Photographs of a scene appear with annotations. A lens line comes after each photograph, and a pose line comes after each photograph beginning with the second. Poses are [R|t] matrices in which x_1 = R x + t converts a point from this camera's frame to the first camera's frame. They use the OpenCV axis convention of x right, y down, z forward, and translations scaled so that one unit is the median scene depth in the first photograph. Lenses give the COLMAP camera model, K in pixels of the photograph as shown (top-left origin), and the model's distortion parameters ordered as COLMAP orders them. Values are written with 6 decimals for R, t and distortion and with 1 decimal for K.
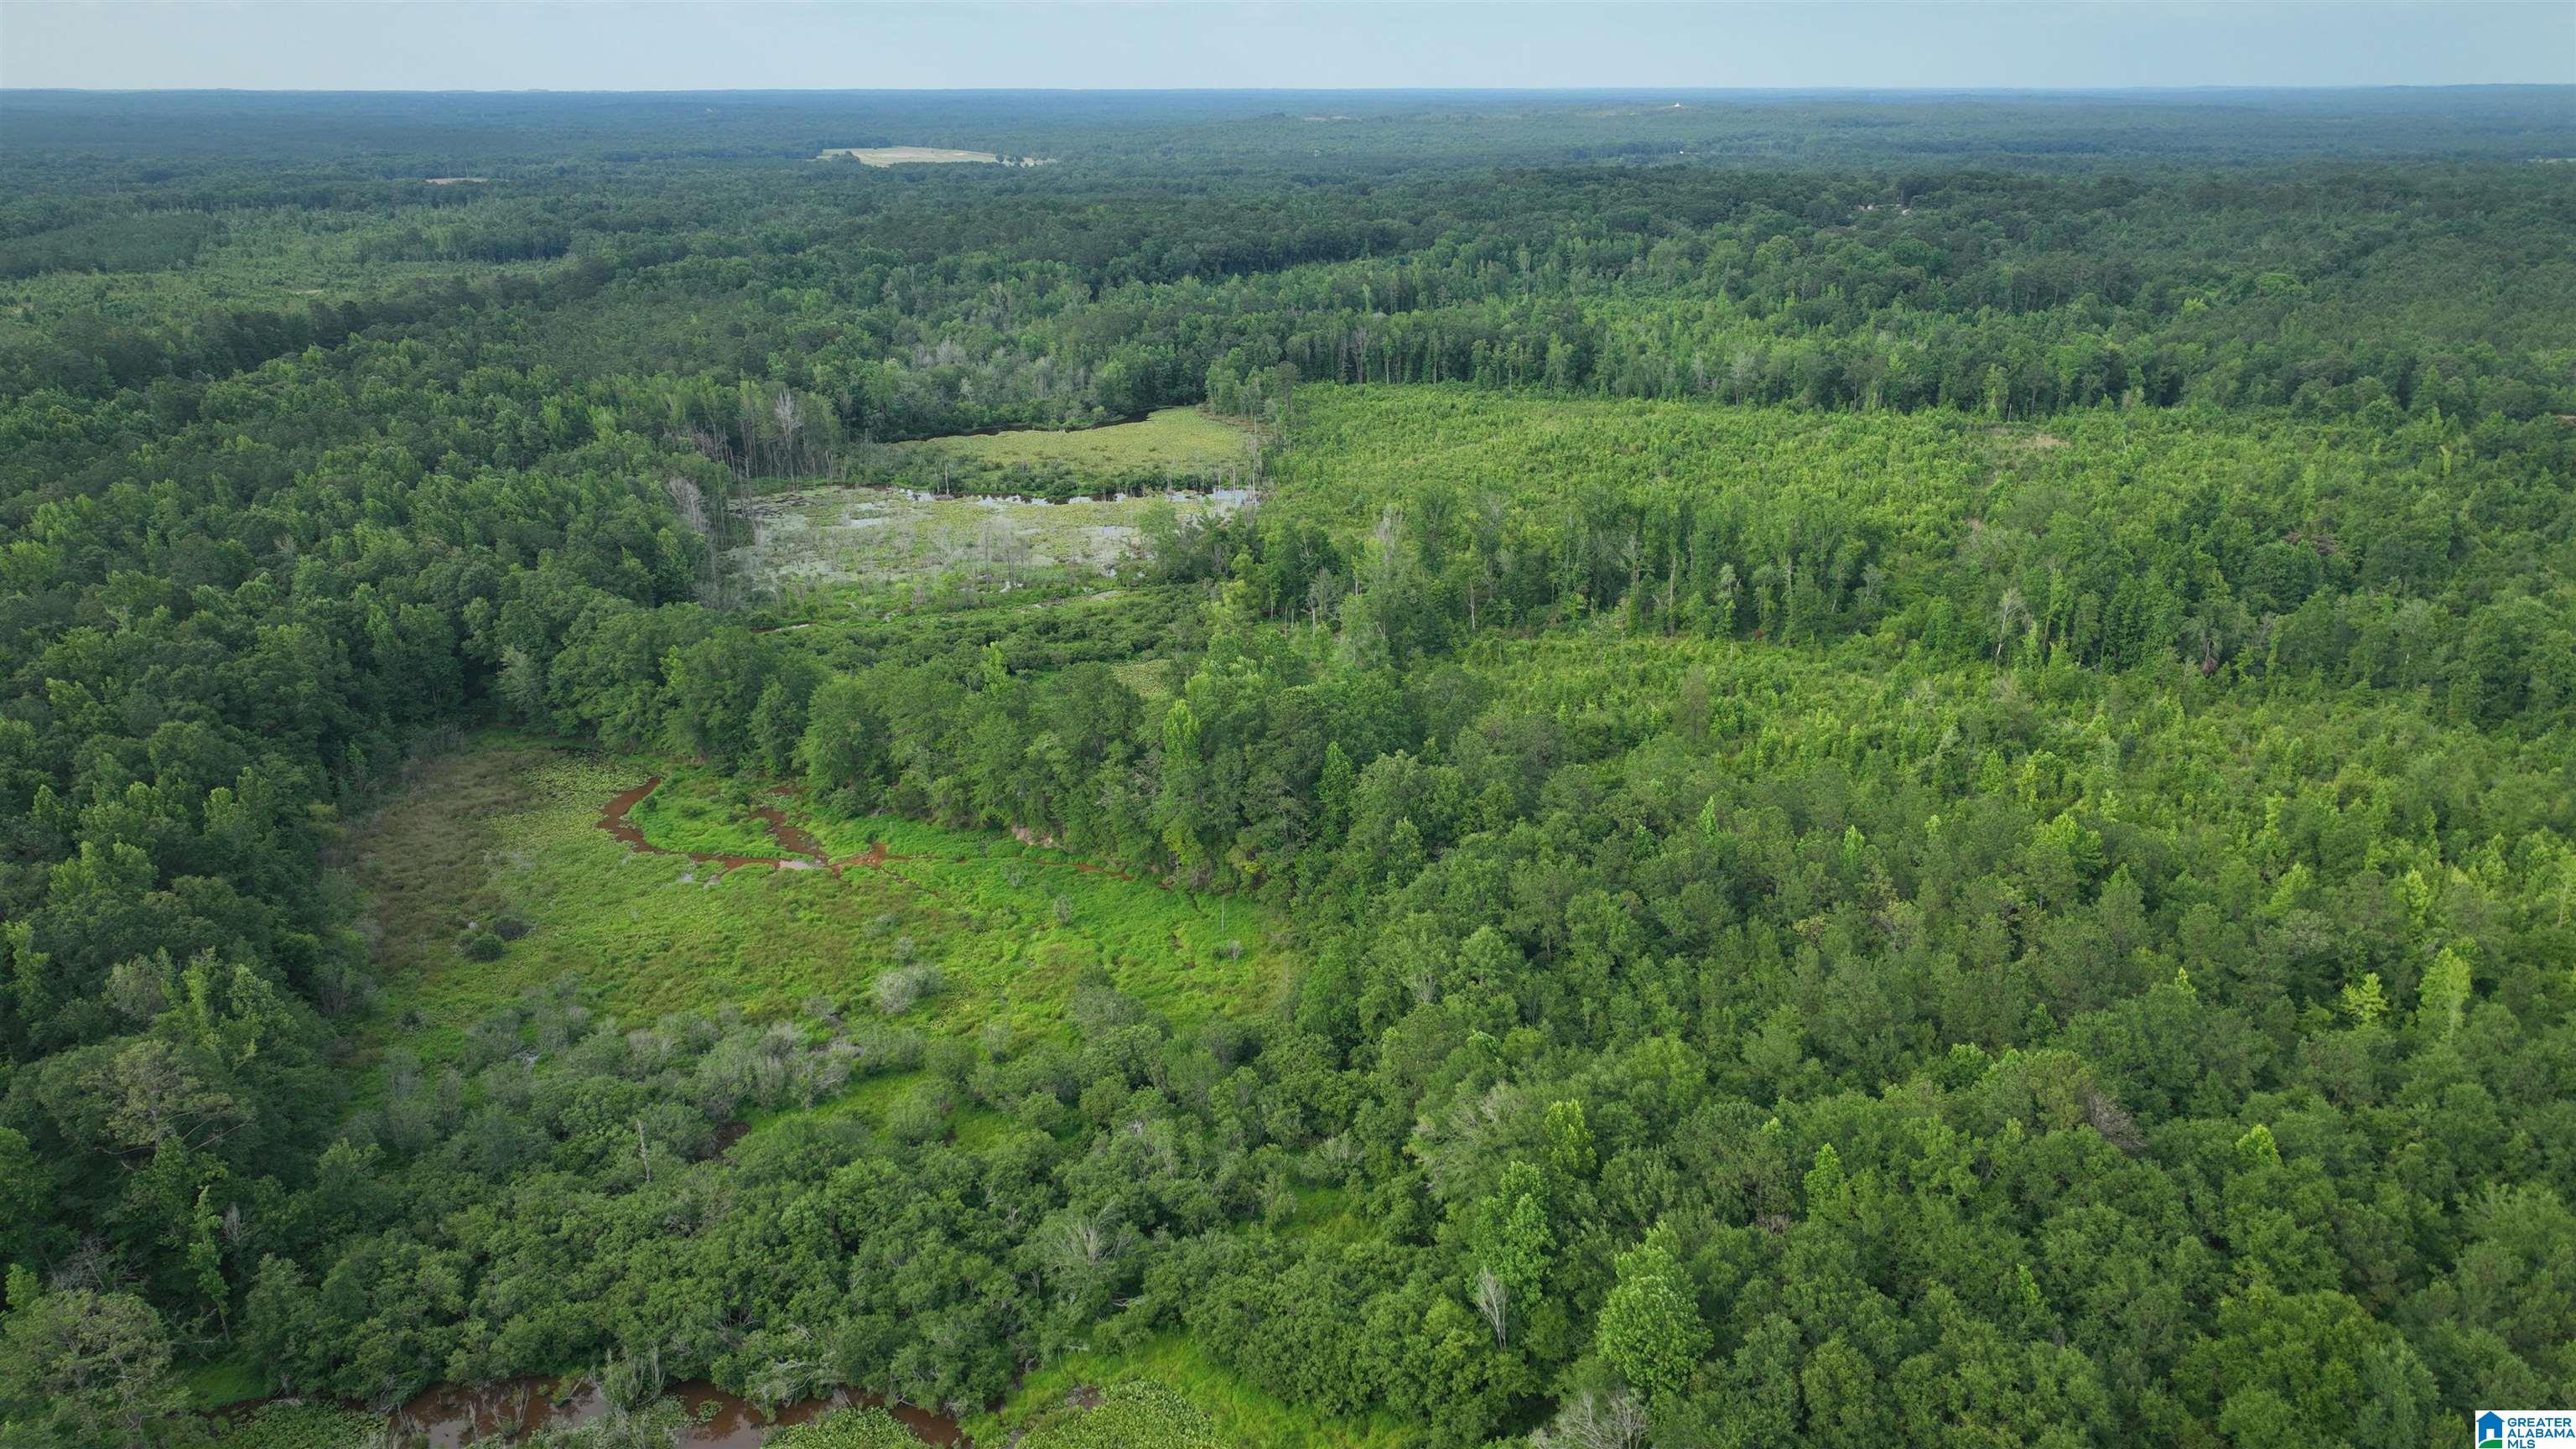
lens RADIAL K [[1819.5, 0, 1288.0], [0, 1819.5, 724.5], [0, 0, 1]] dist [0.000222, 0.007991]
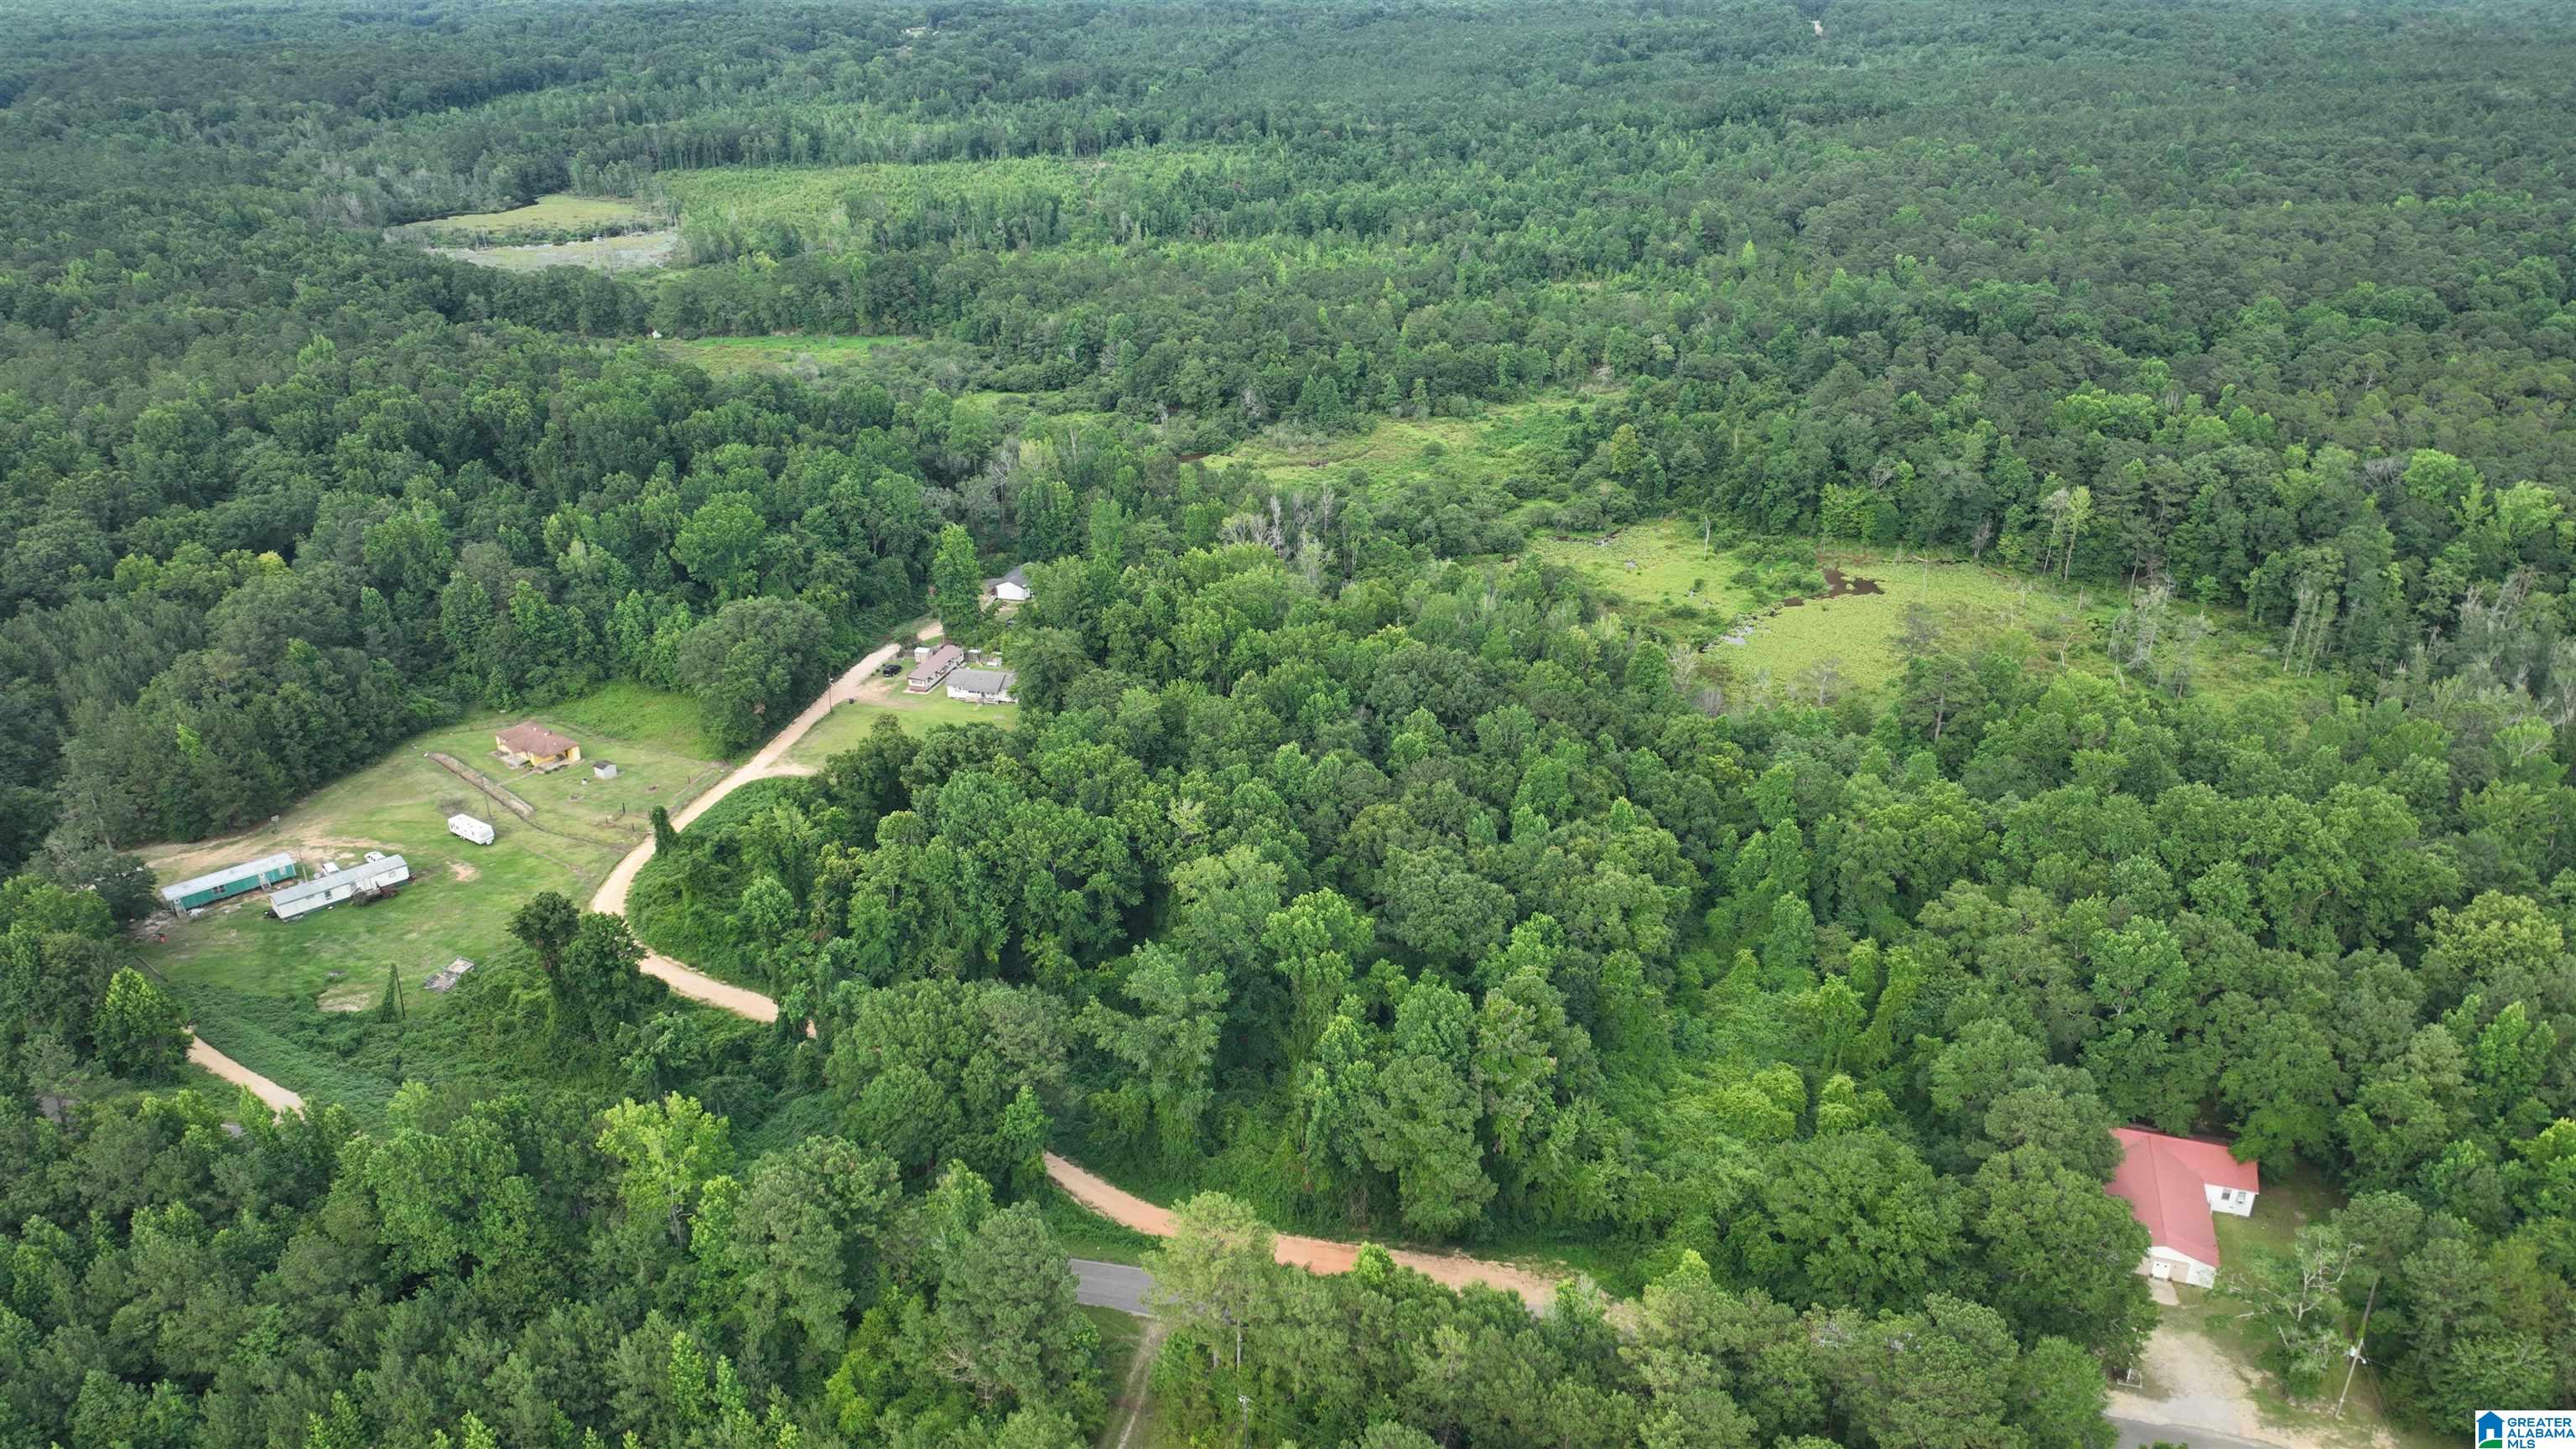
lens RADIAL K [[1819.5, 0, 1288.0], [0, 1819.5, 724.5], [0, 0, 1]] dist [0.000222, 0.007991]
pose [[0.855963, -0.213485, 0.470905, -0.365076], [0.169352, 0.976297, 0.134775, 0.159472], [-0.488516, -0.035614, 0.871828, -0.640337]]
